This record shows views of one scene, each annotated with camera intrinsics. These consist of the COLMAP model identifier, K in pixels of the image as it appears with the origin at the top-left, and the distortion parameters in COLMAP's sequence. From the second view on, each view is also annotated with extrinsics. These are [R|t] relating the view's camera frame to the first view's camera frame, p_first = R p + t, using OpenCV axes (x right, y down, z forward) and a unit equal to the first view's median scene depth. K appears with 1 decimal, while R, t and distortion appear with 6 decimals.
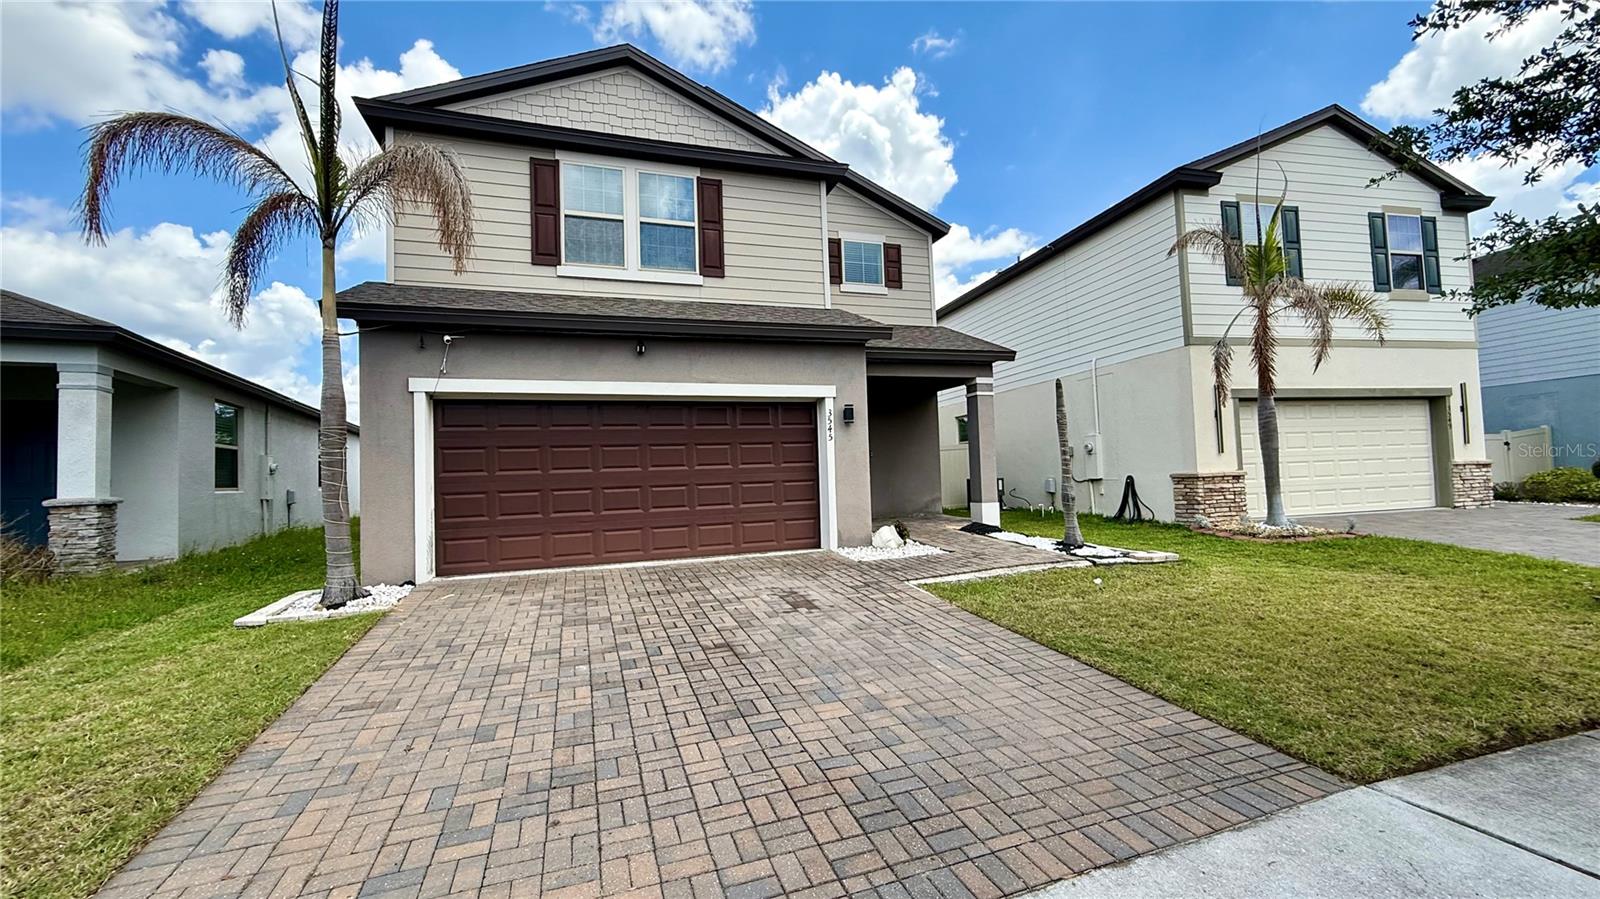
lens RADIAL K [[637.4, 0, 796.8], [0, 637.4, 447.7], [0, 0, 1]] dist [-0.000624, 0.000490]
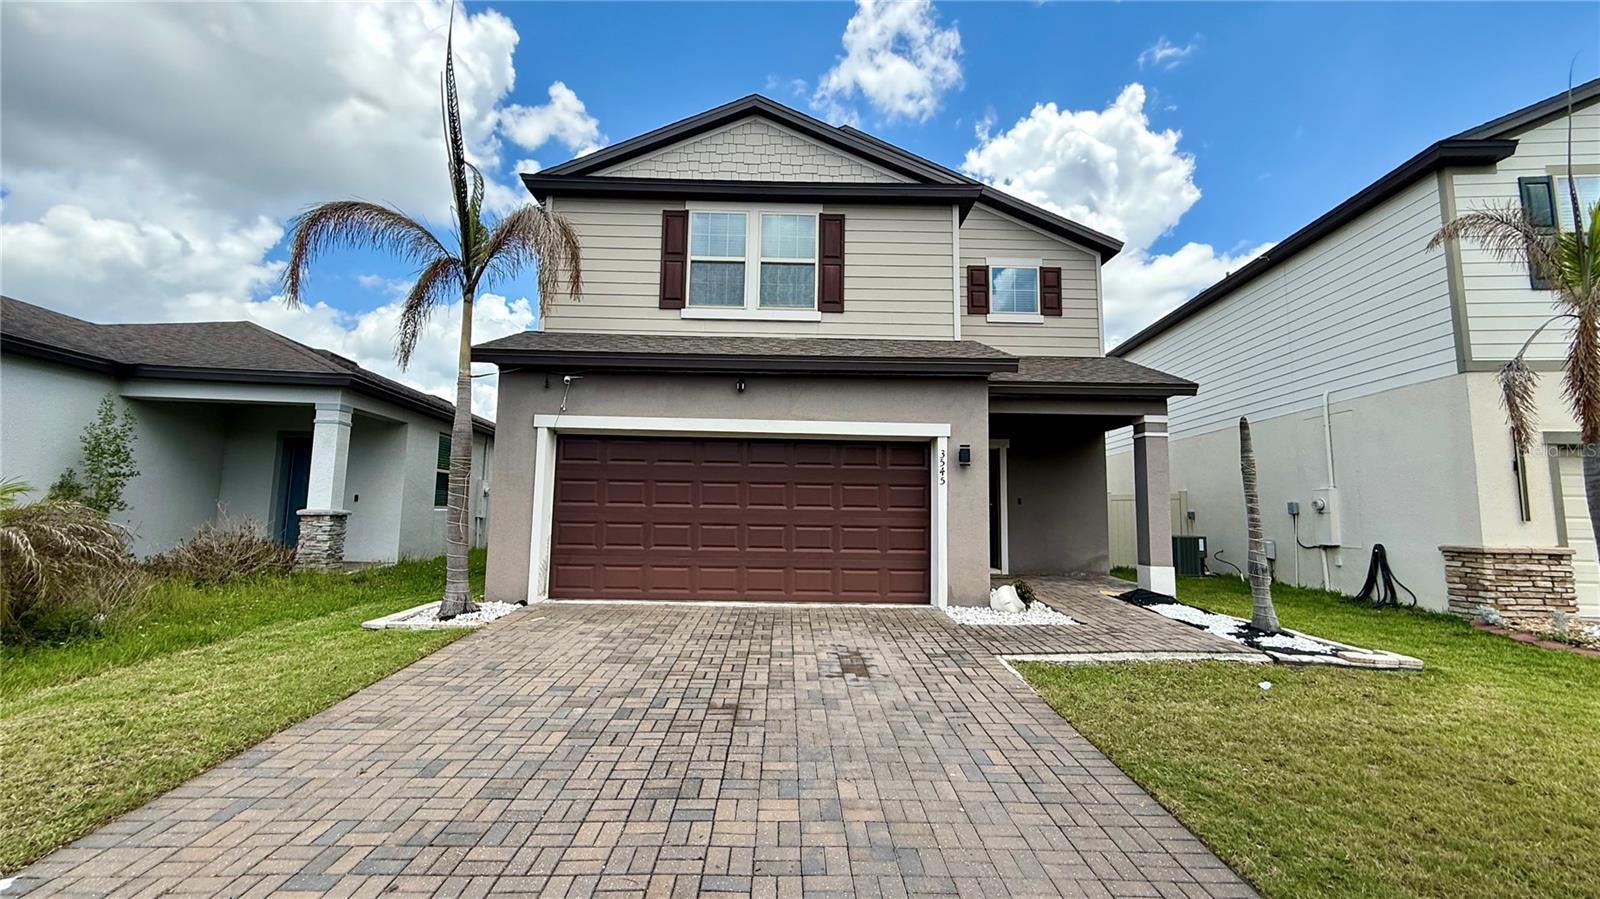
lens RADIAL K [[637.4, 0, 796.8], [0, 637.4, 447.7], [0, 0, 1]] dist [-0.000624, 0.000490]
pose [[0.950121, 0.016982, -0.311420, 0.134983], [-0.035918, 0.997831, -0.055172, -0.006051], [0.309807, 0.063606, 0.948670, 0.077507]]
